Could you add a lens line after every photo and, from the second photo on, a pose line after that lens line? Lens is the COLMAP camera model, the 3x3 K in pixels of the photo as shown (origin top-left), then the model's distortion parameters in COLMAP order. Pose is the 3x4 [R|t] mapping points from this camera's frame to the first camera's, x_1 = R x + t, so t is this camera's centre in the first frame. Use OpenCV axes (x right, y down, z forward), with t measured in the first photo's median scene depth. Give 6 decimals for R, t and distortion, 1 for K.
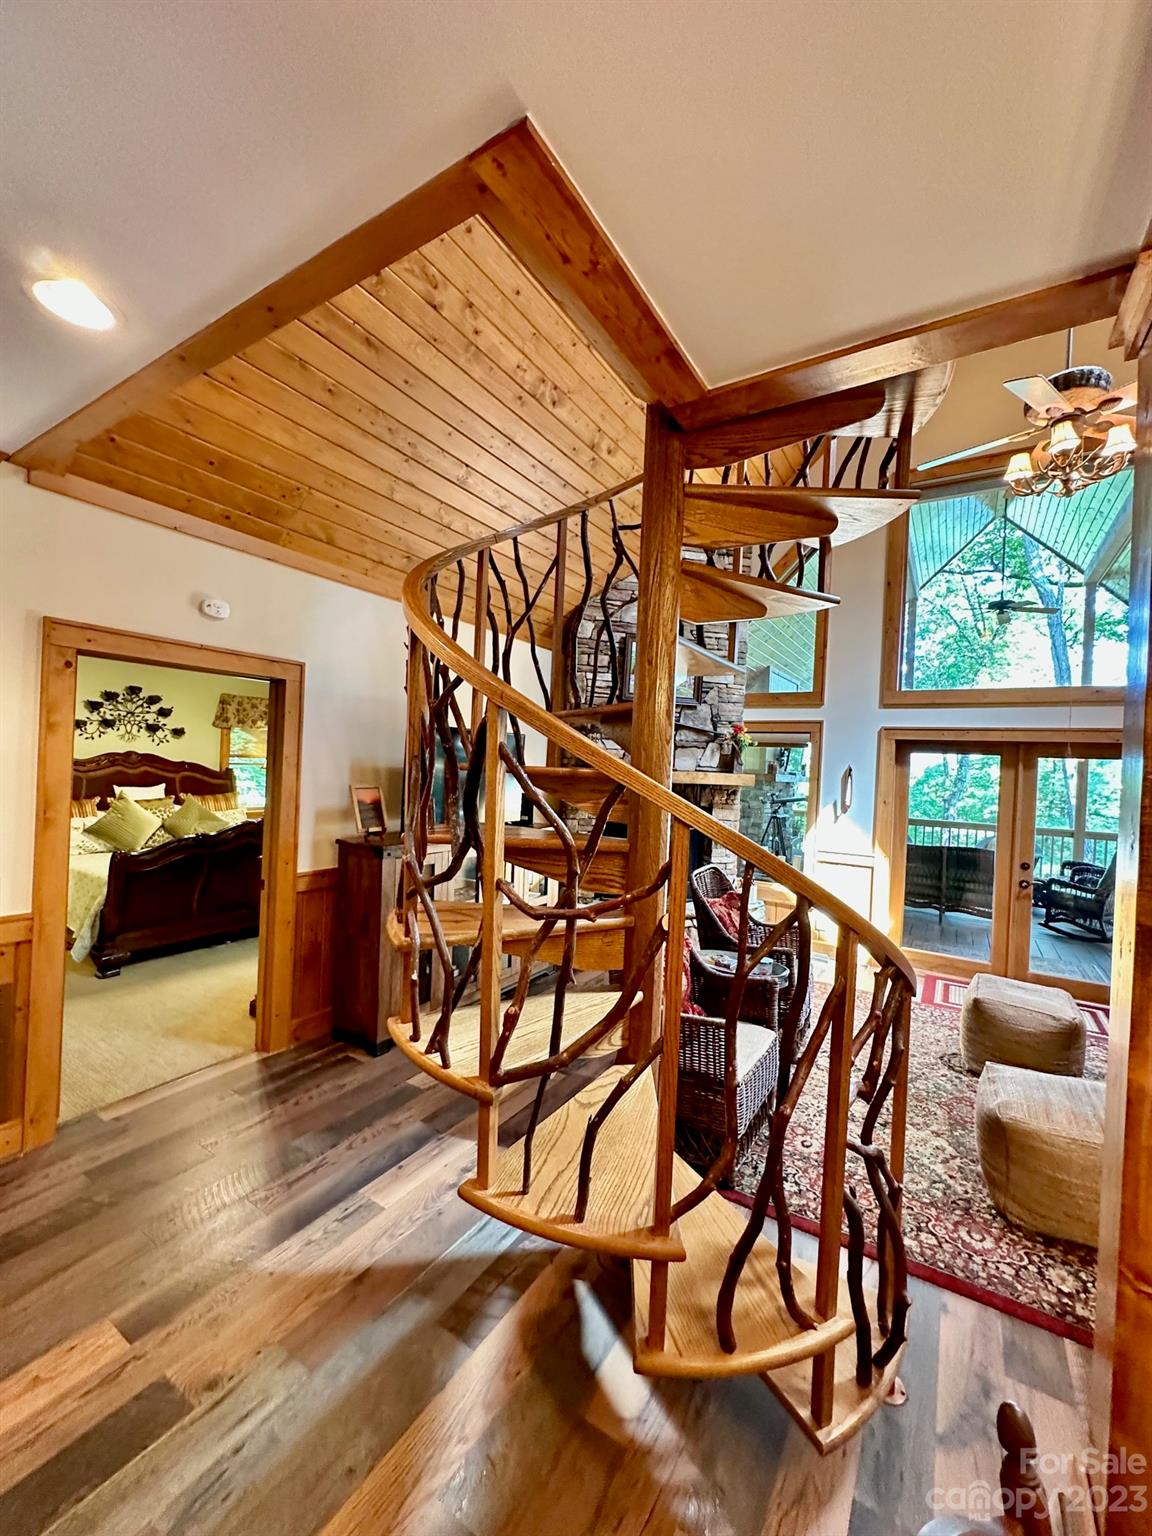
lens RADIAL K [[615.0, 0, 579.1], [0, 615.0, 770.6], [0, 0, 1]] dist [-0.005475, 0.001245]
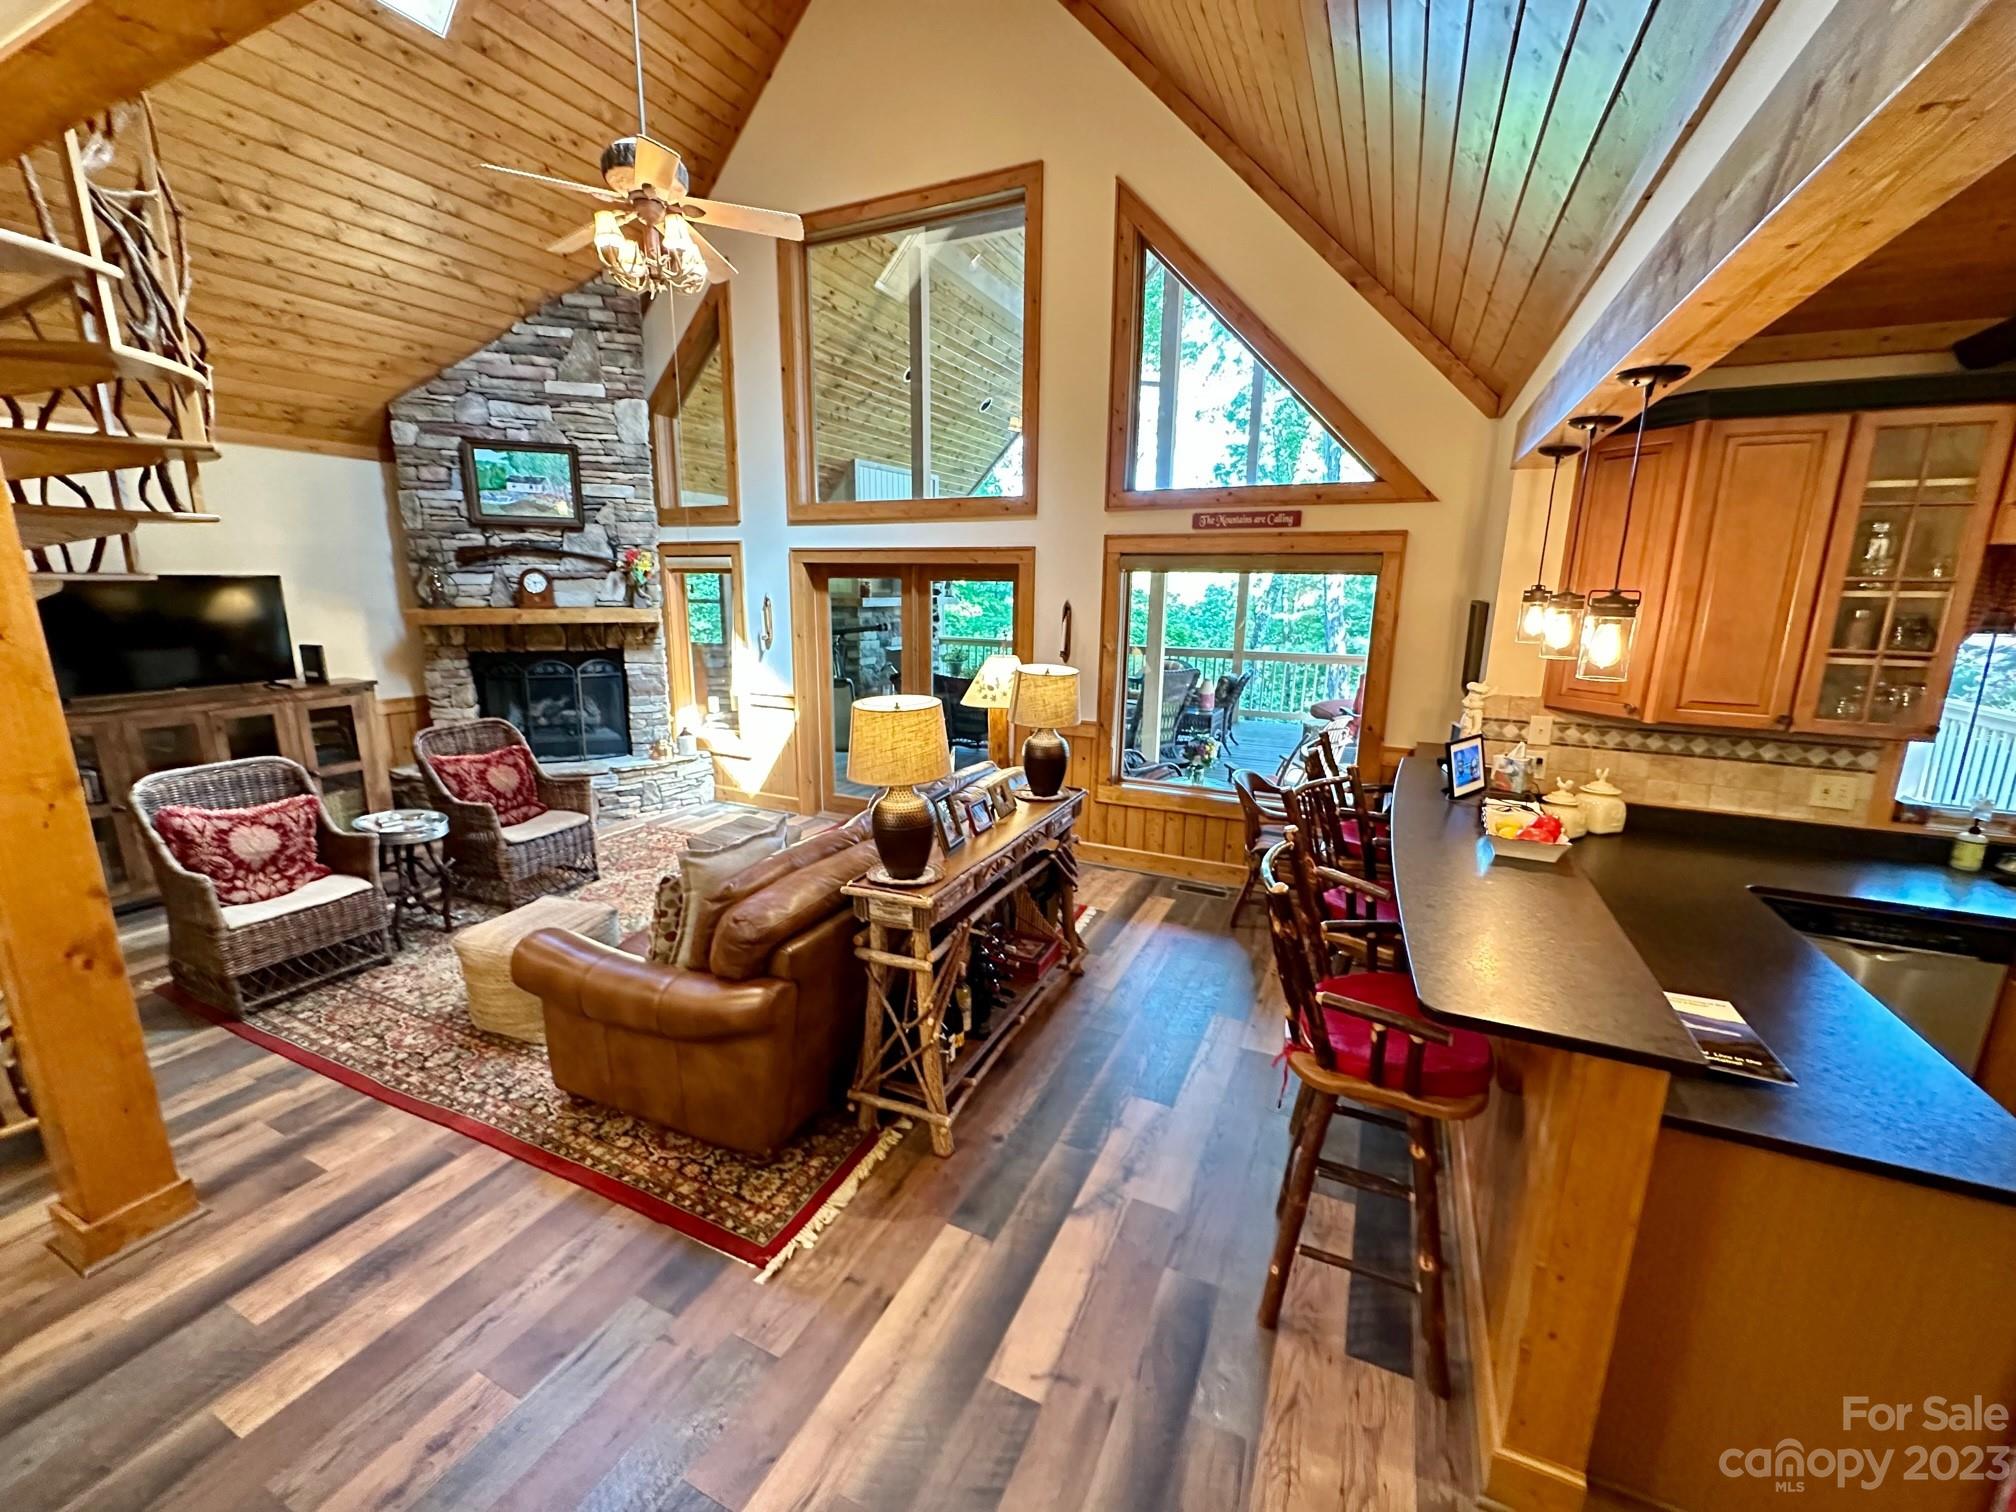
lens RADIAL K [[807.2, 0, 1009.8], [0, 807.2, 754.3], [0, 0, 1]] dist [-0.005475, 0.001245]
pose [[0.992222, -0.056726, 0.110805, 0.554005], [0.032491, 0.977296, 0.209370, -0.012820], [-0.120166, -0.204142, 0.971538, -0.169470]]
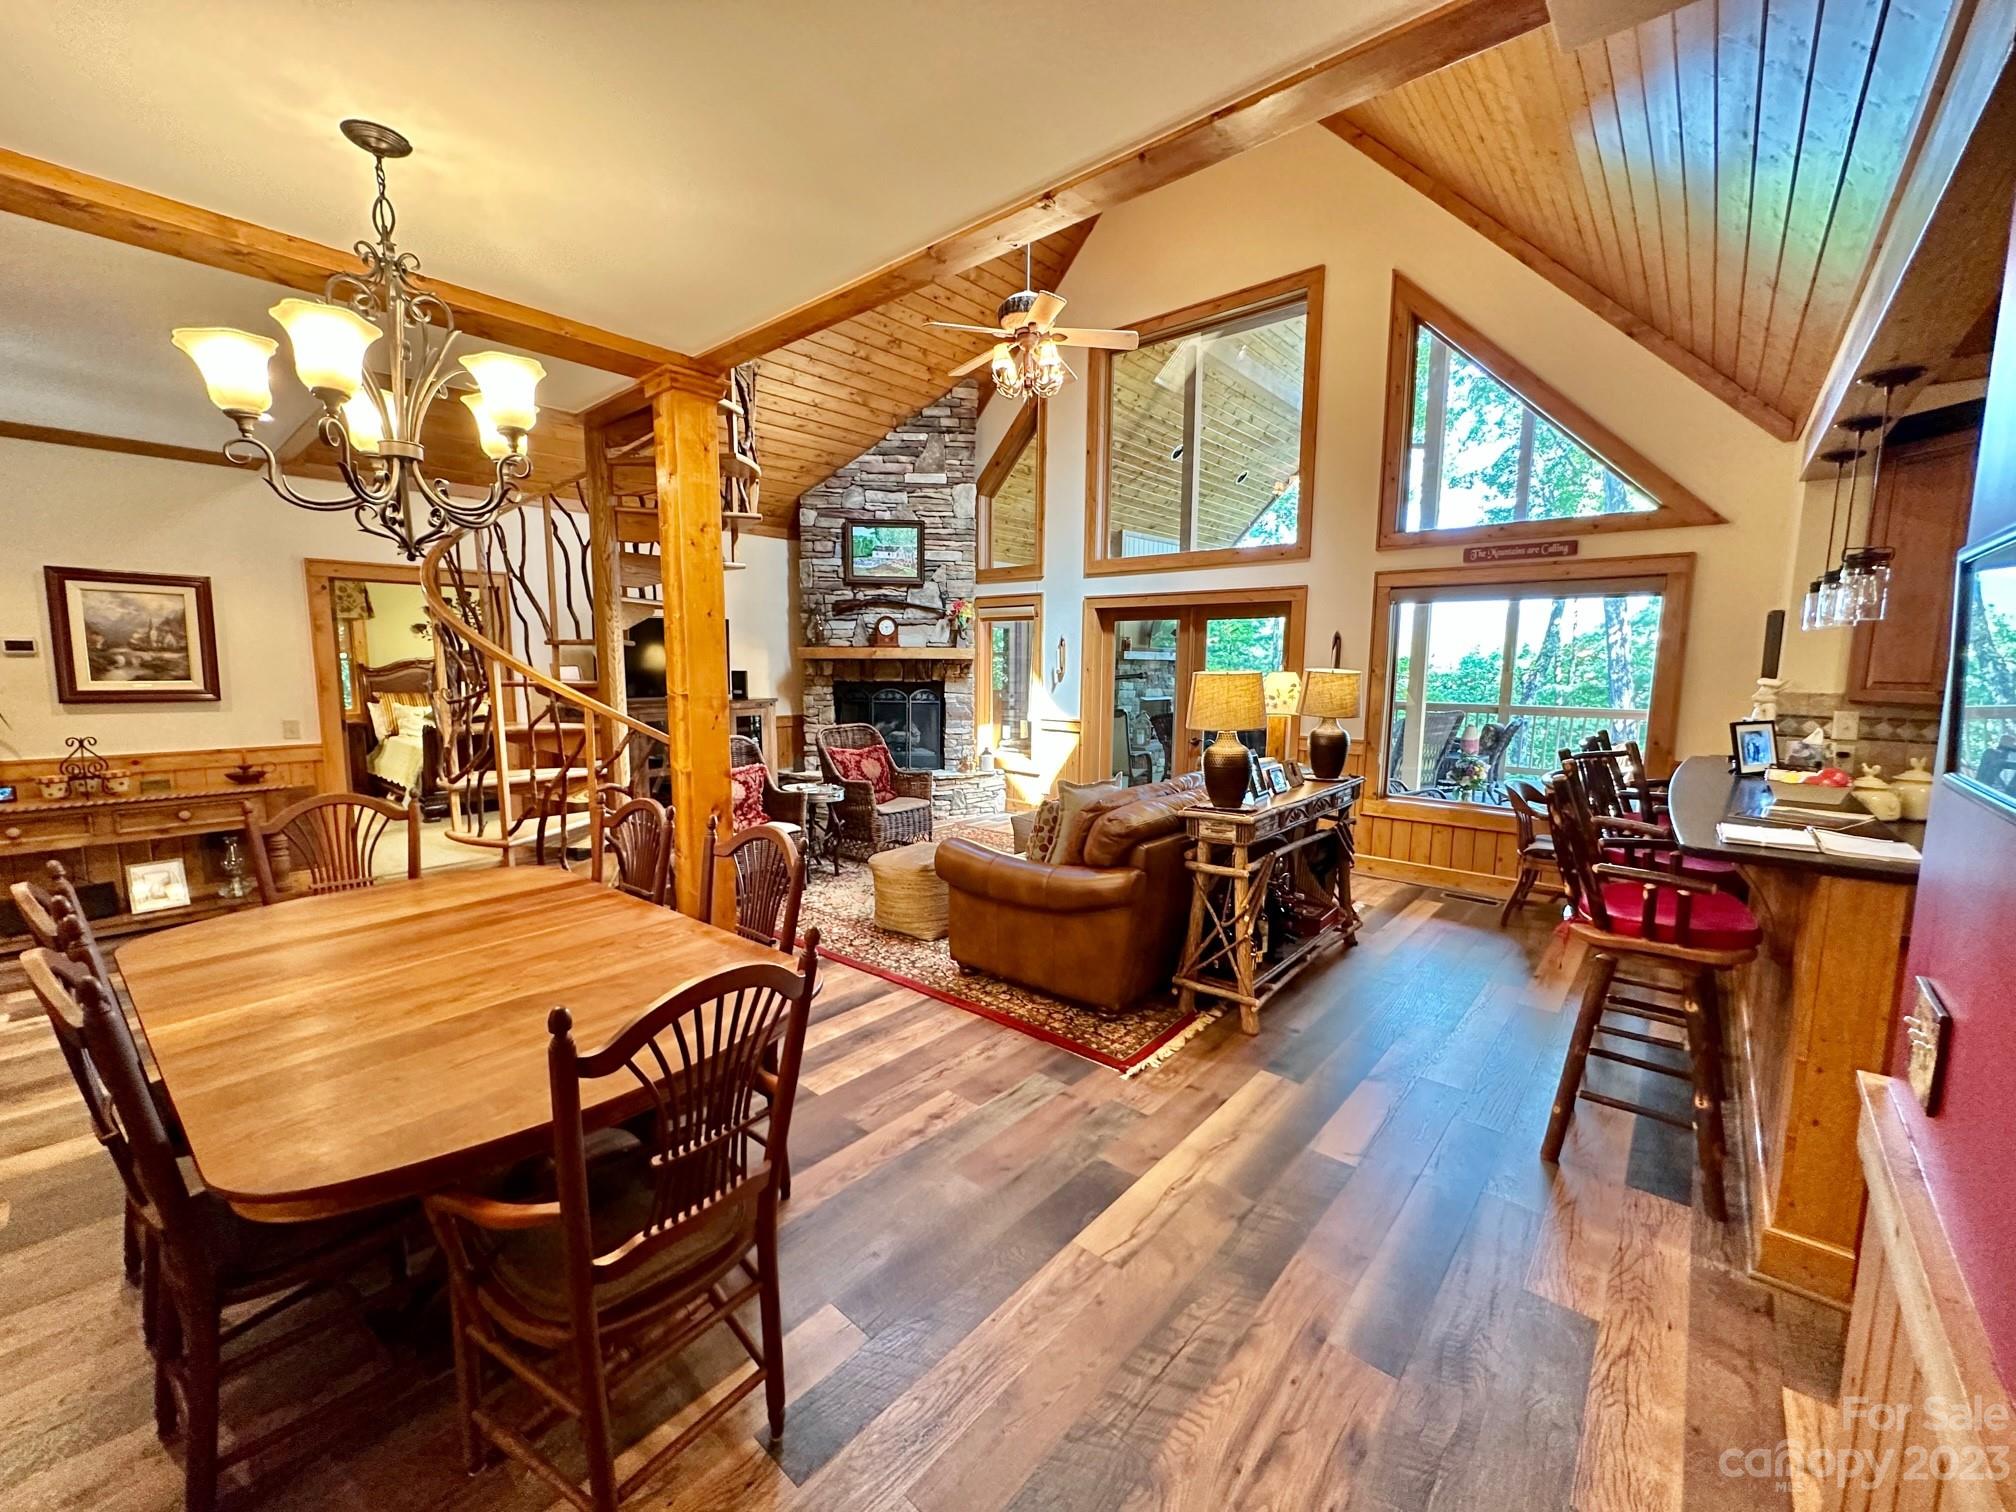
lens RADIAL K [[807.2, 0, 1008.7], [0, 807.2, 754.0], [0, 0, 1]] dist [-0.005475, 0.001245]
pose [[0.987681, -0.017882, -0.155453, 0.482315], [0.034568, 0.993838, 0.105309, 0.037758], [0.152612, -0.109386, 0.982214, -0.320631]]
